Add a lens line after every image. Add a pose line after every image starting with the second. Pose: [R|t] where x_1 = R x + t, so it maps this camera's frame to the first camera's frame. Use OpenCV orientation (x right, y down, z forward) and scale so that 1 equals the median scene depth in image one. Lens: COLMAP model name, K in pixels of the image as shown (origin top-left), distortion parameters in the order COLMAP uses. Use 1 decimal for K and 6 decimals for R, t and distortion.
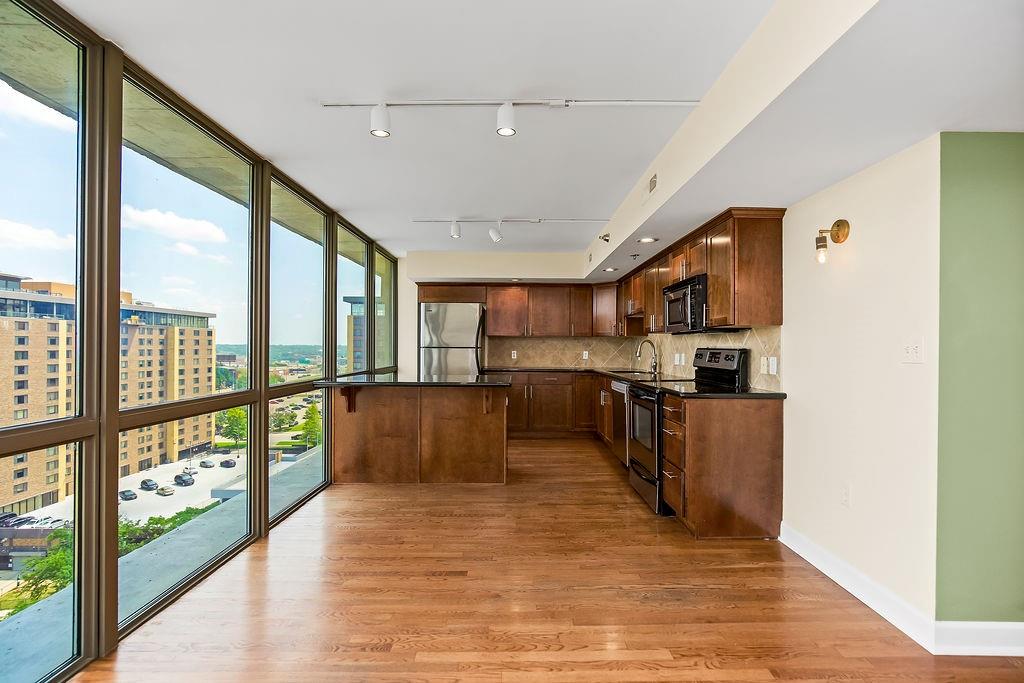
lens RADIAL K [[479.0, 0, 511.7], [0, 479.0, 344.7], [0, 0, 1]] dist [-0.007623, 0.000960]
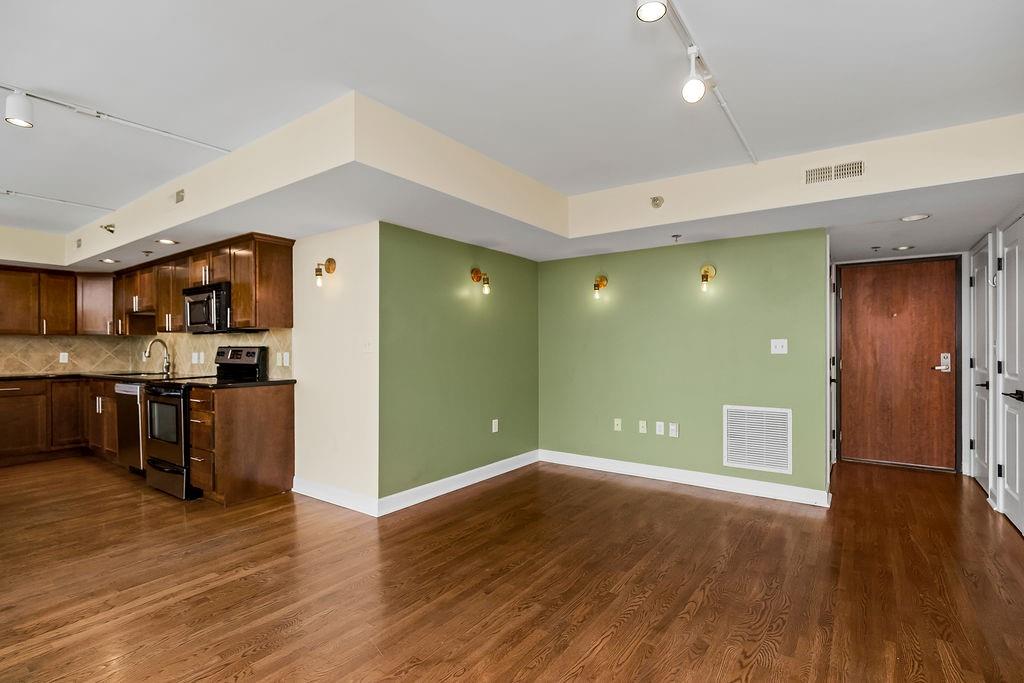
lens RADIAL K [[479.0, 0, 511.7], [0, 479.0, 344.7], [0, 0, 1]] dist [-0.007623, 0.000960]
pose [[0.586168, -0.006162, 0.810166, -0.136124], [0.005911, 0.999977, 0.003328, 0.003976], [-0.810168, 0.002838, 0.586191, -0.238408]]
